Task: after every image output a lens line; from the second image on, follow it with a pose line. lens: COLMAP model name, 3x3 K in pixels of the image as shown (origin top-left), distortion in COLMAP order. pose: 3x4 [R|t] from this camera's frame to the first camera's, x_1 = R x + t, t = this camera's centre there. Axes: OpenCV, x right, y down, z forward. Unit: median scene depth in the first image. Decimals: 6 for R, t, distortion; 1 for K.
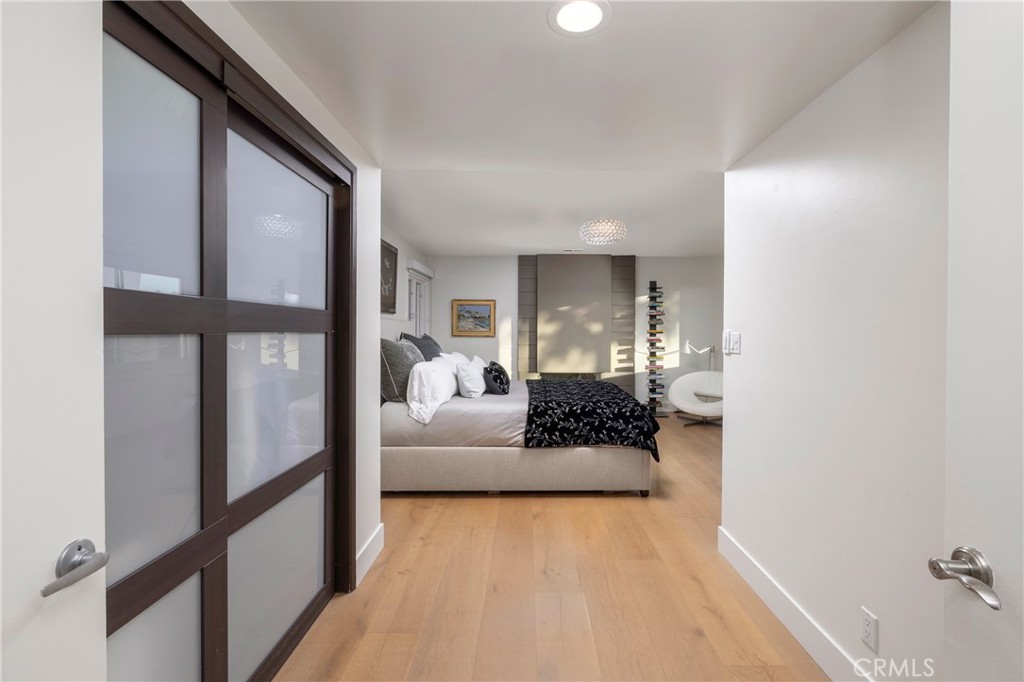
lens RADIAL K [[439.3, 0, 523.1], [0, 439.3, 334.8], [0, 0, 1]] dist [0.001682, 0.000232]
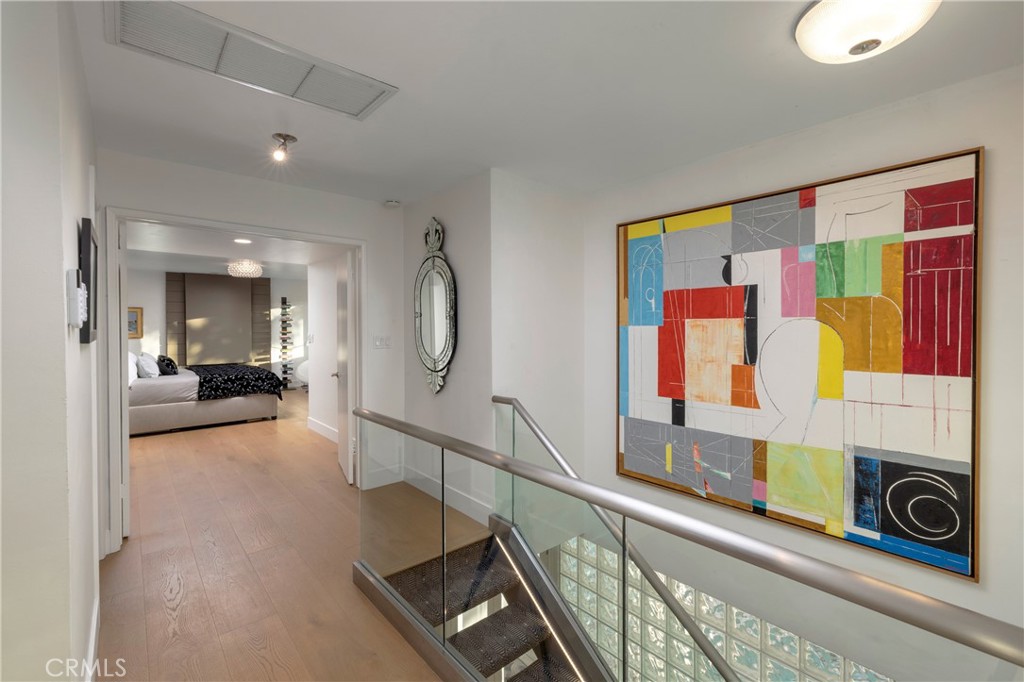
lens RADIAL K [[445.6, 0, 509.4], [0, 445.6, 334.0], [0, 0, 1]] dist [0.000153, -0.000046]
pose [[0.746874, -0.016828, 0.664753, -0.133523], [0.014609, 0.999854, 0.008897, -0.003310], [-0.664805, 0.003067, 0.747011, -0.622559]]
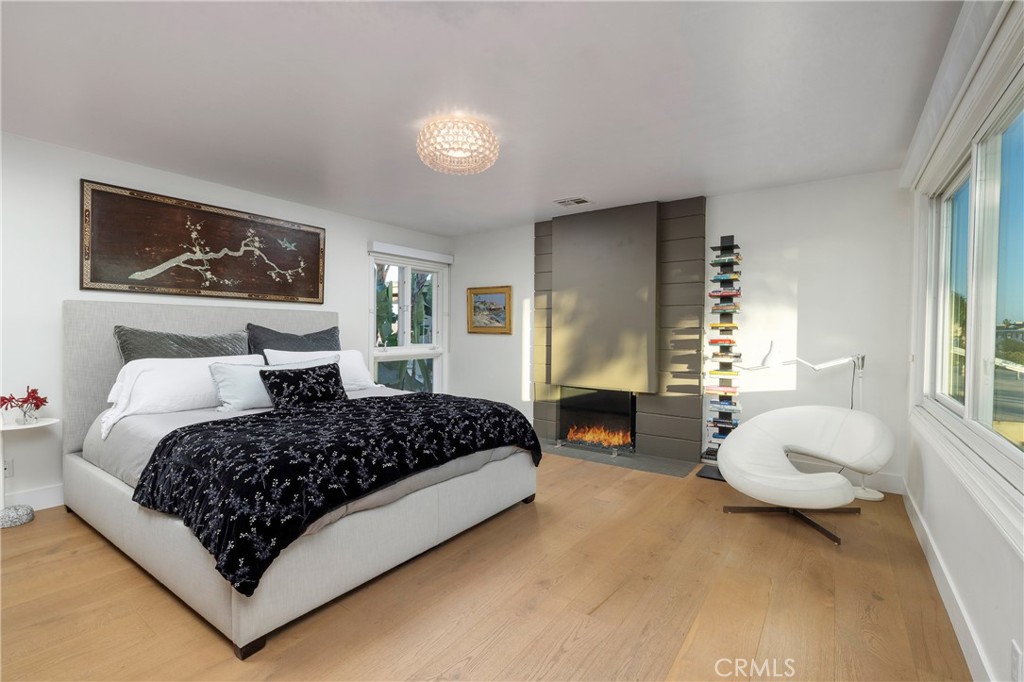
lens RADIAL K [[439.3, 0, 512.5], [0, 439.3, 336.1], [0, 0, 1]] dist [0.001682, 0.000232]
pose [[0.809045, 0.008388, -0.587687, 0.424128], [-0.002372, 0.999937, 0.011007, 0.000208], [0.587742, -0.007511, 0.809013, 0.404037]]
